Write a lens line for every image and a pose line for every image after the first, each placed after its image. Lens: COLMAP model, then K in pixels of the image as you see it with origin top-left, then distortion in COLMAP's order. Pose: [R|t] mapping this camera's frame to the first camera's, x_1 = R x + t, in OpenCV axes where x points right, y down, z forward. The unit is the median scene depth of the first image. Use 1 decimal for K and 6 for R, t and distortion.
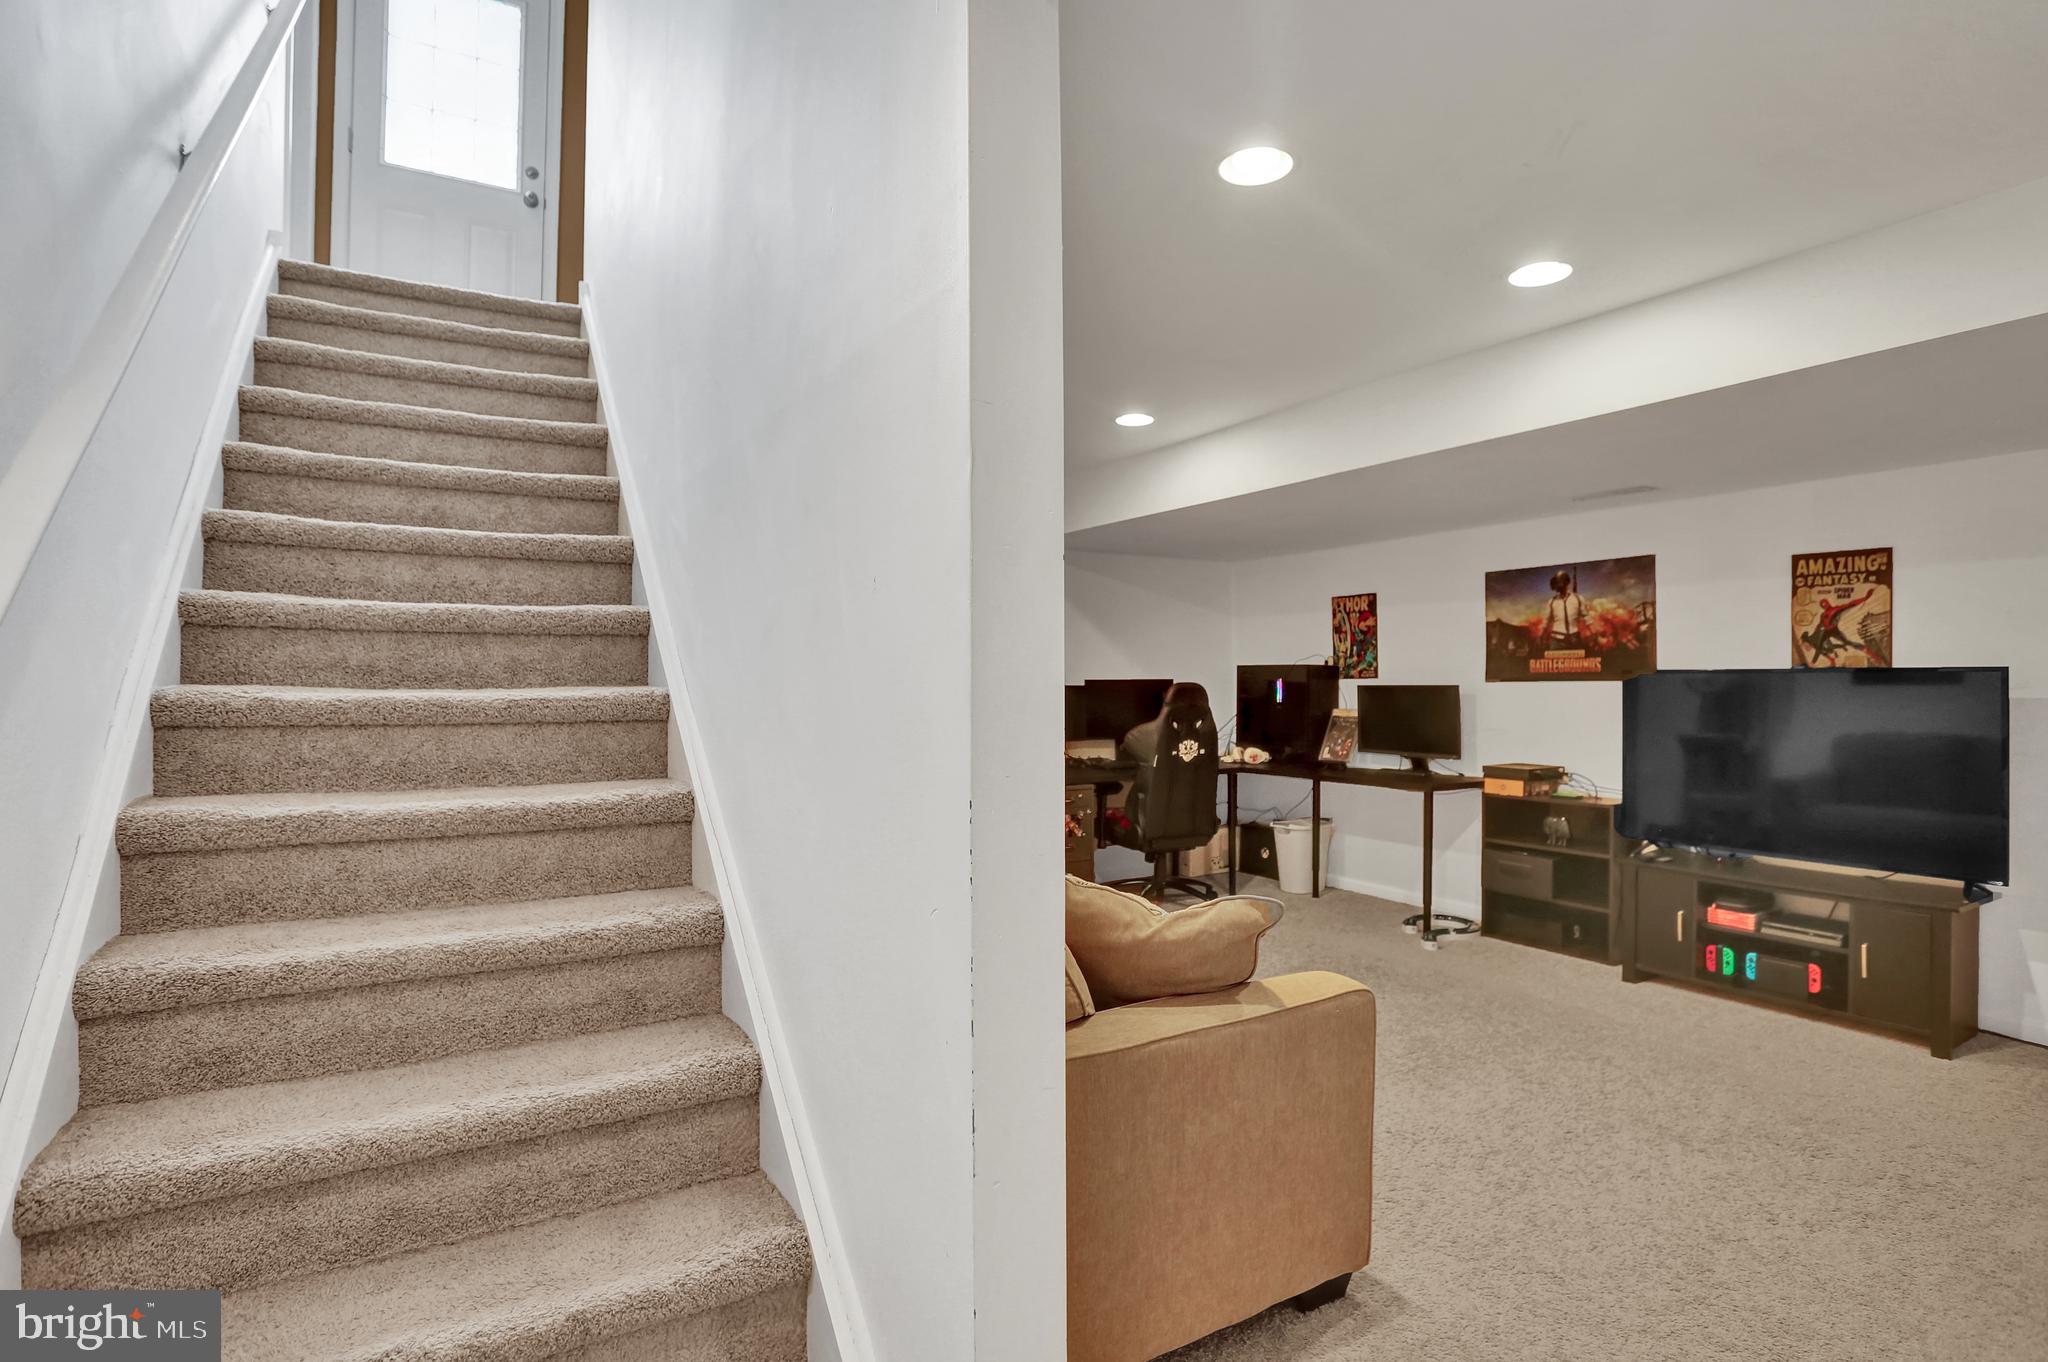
lens RADIAL K [[985.0, 0, 1067.0], [0, 985.0, 684.4], [0, 0, 1]] dist [-0.048421, 0.022413]
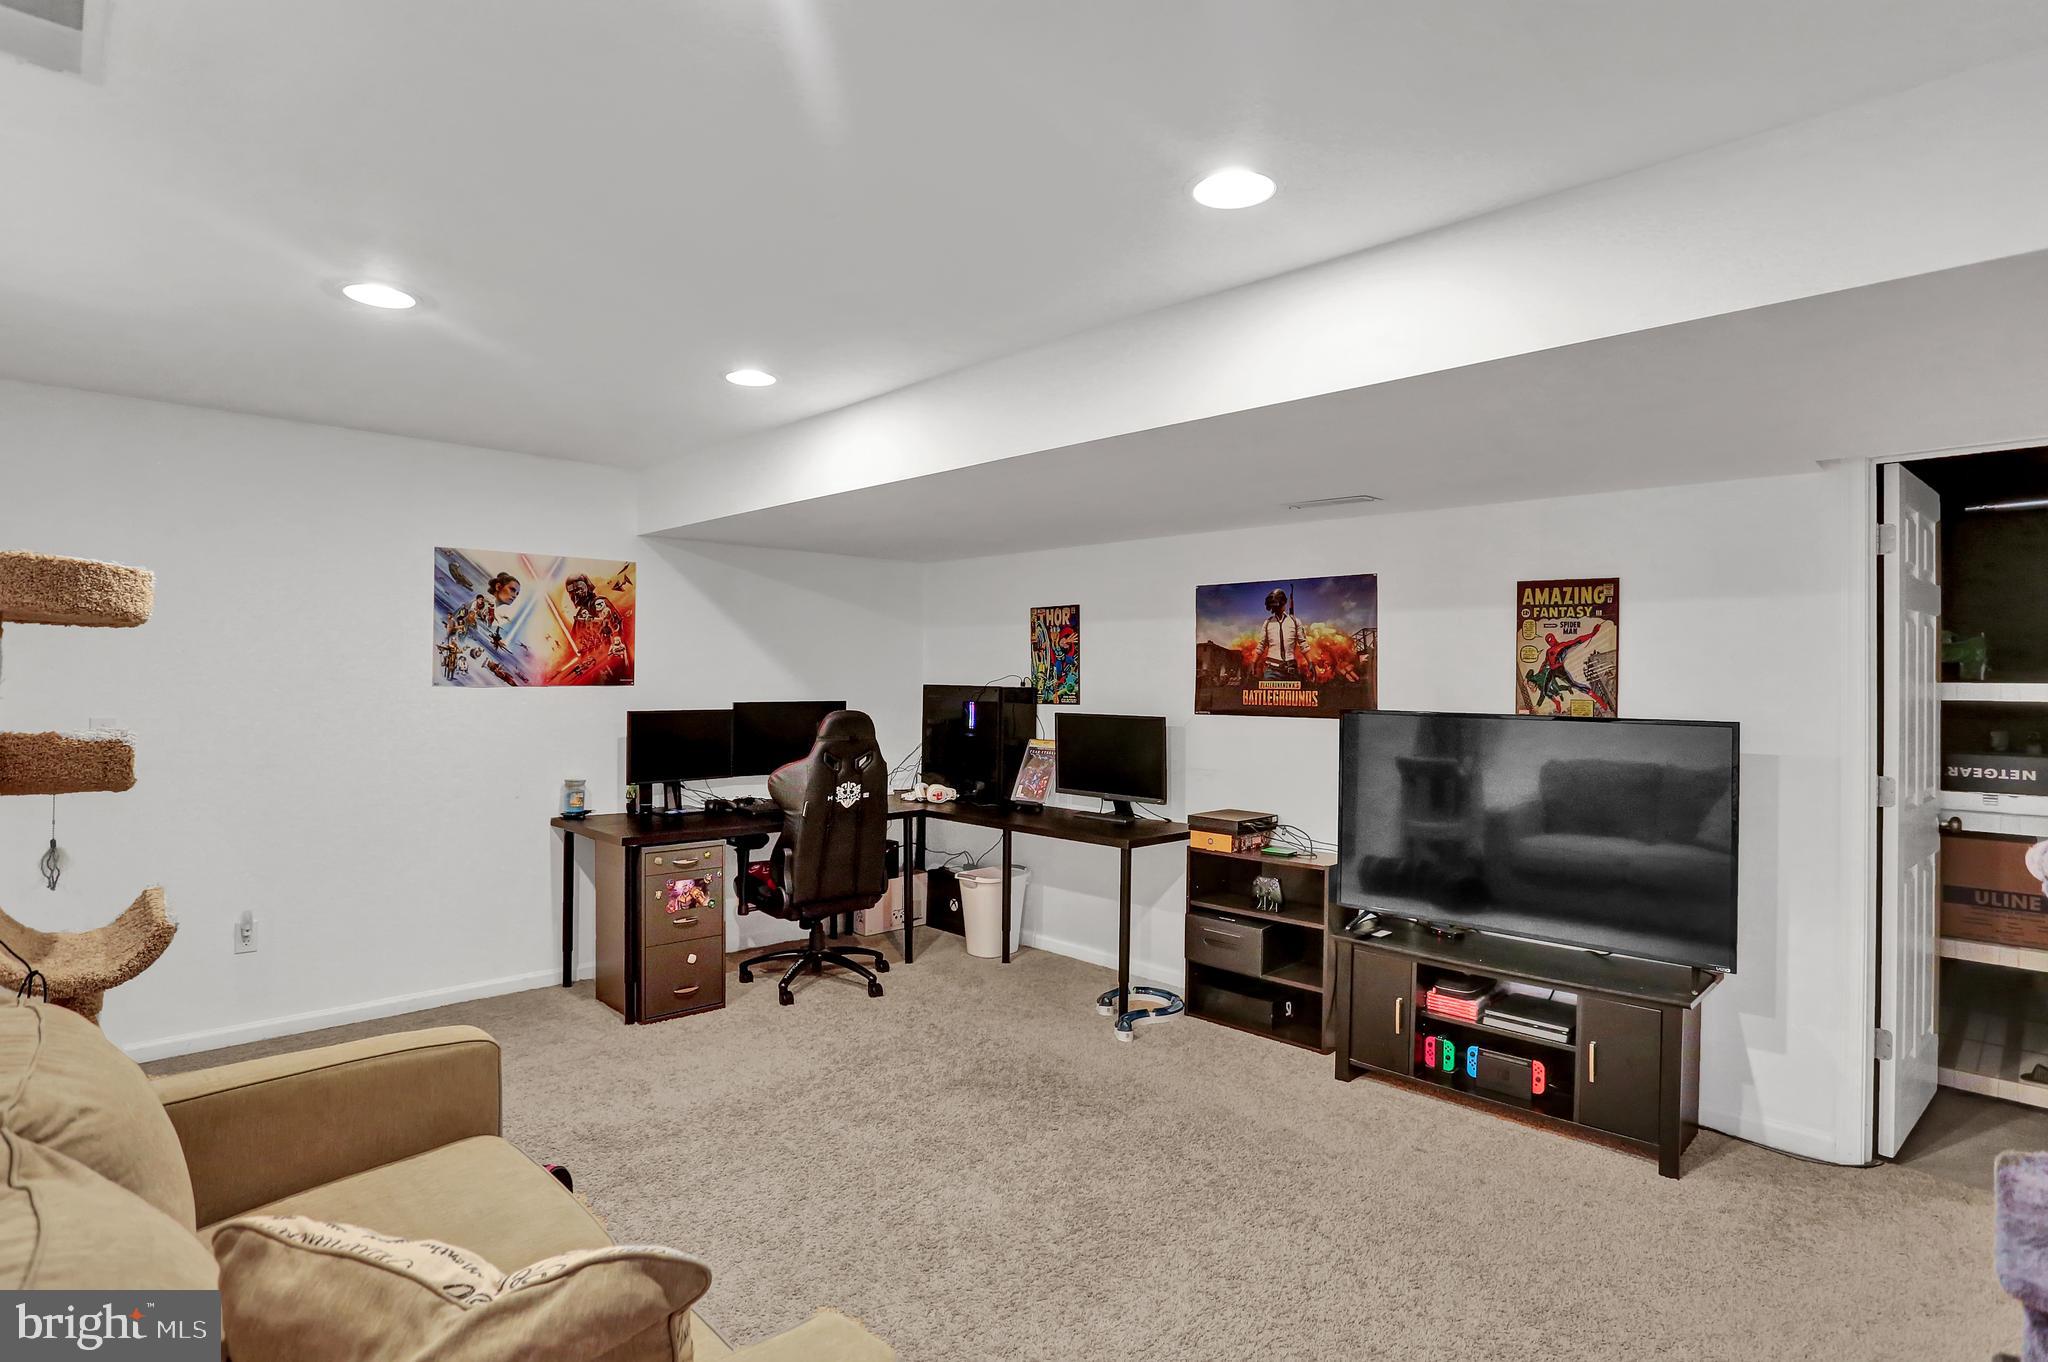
lens RADIAL K [[1046.3, 0, 1024.0], [0, 1046.3, 681.0], [0, 0, 1]] dist [-0.065505, 0.029535]
pose [[0.975966, 0.011233, 0.217632, 0.091150], [-0.010713, 0.999936, -0.003569, -0.030103], [-0.217658, 0.001152, 0.976024, 0.151466]]
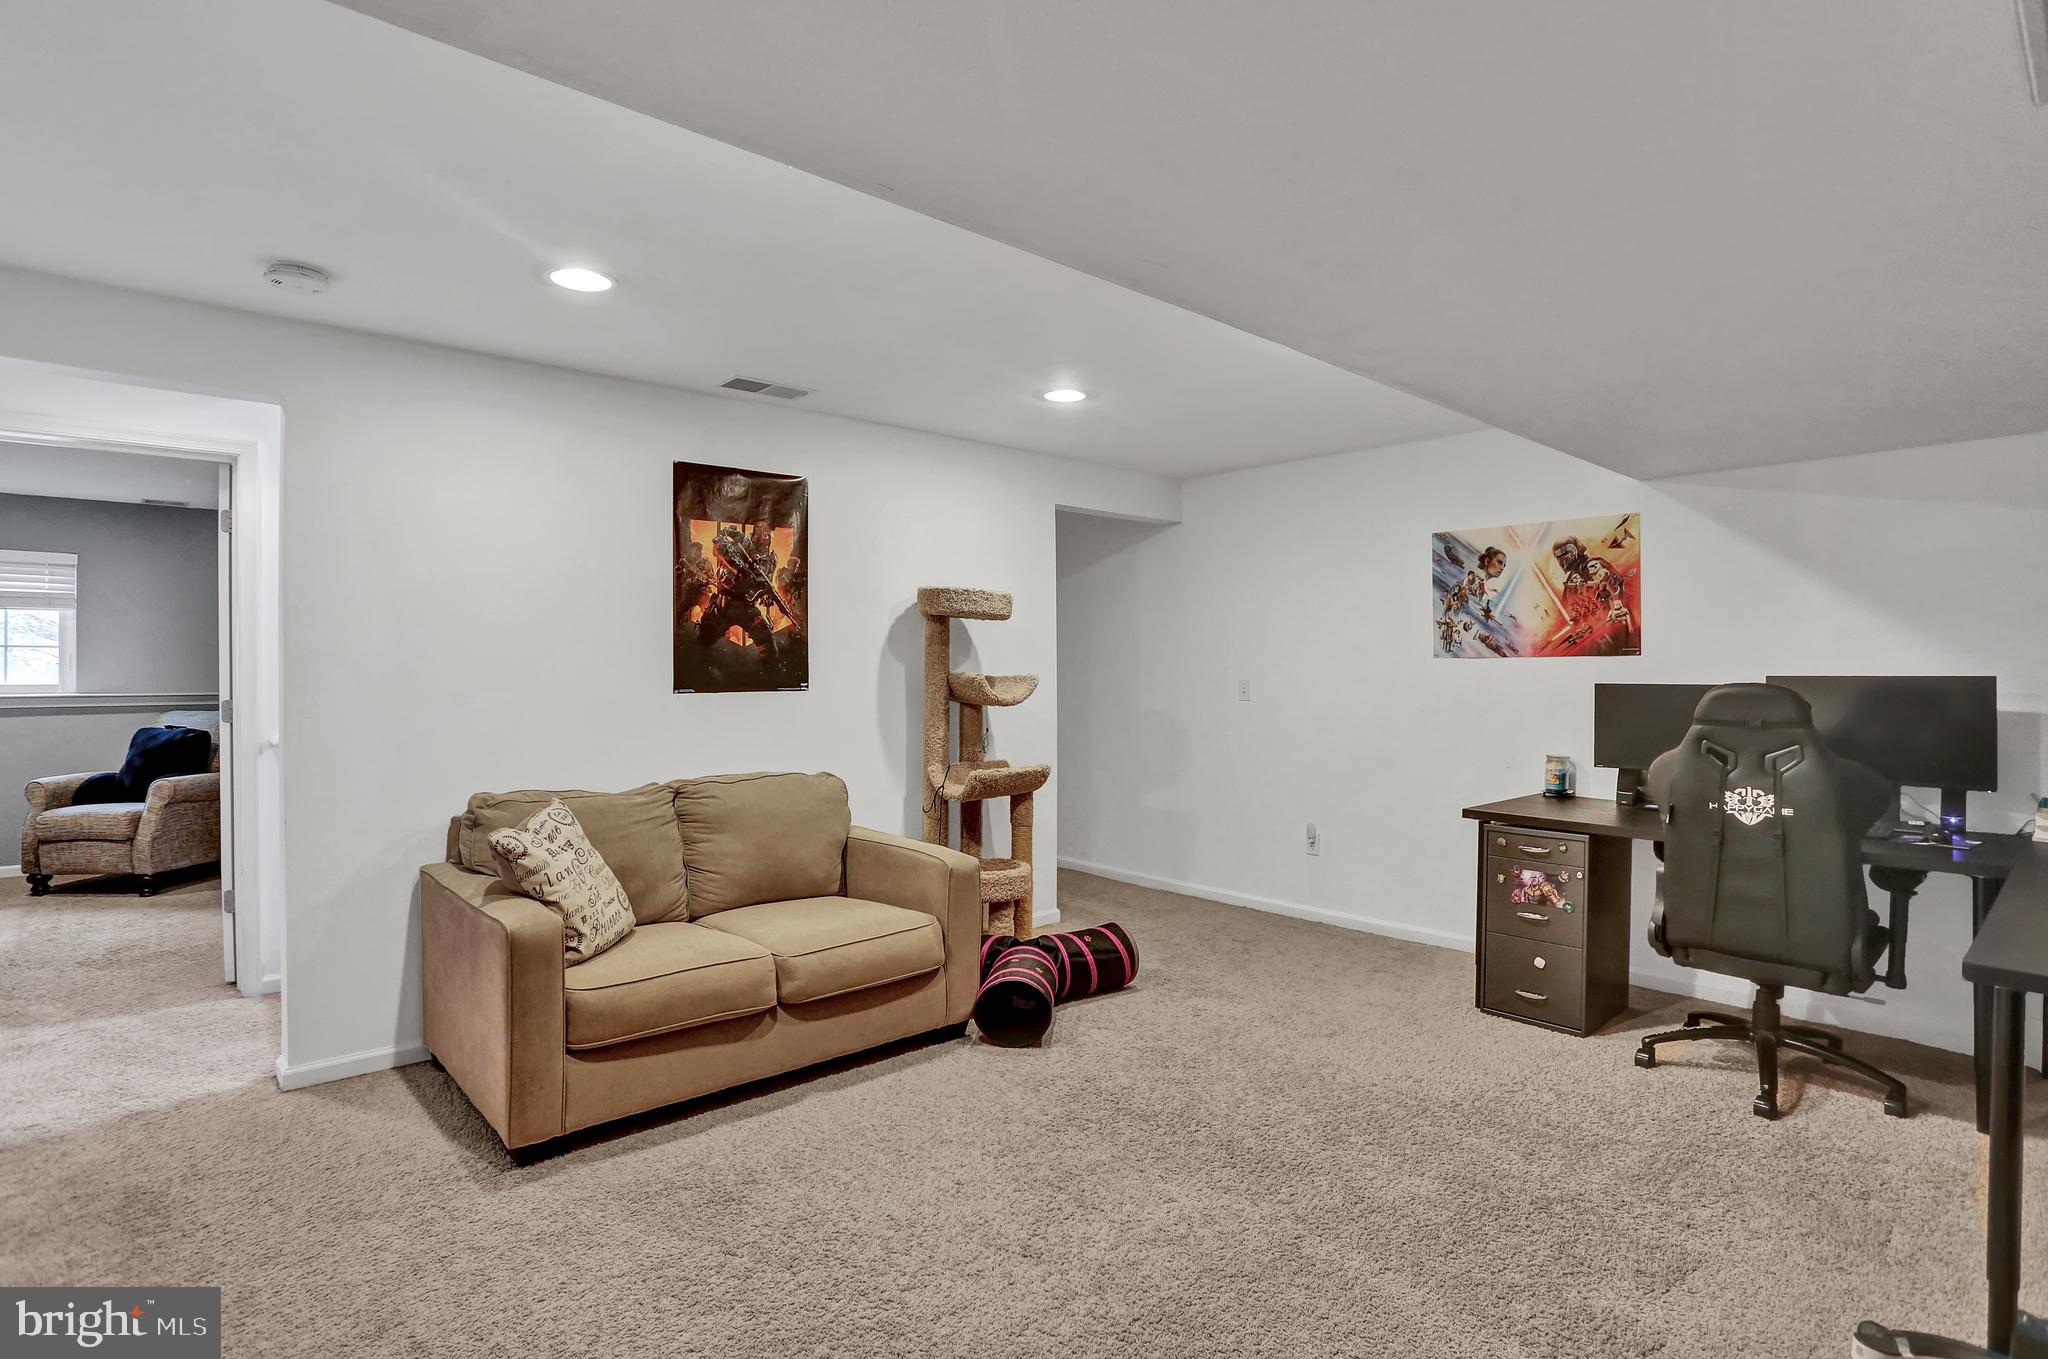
lens RADIAL K [[1046.3, 0, 1024.0], [0, 1046.3, 679.5], [0, 0, 1]] dist [-0.065505, 0.029535]
pose [[0.168400, 0.012876, -0.985635, 0.744090], [-0.007568, 0.999902, 0.011769, -0.009847], [0.985690, 0.005478, 0.168481, 0.594448]]
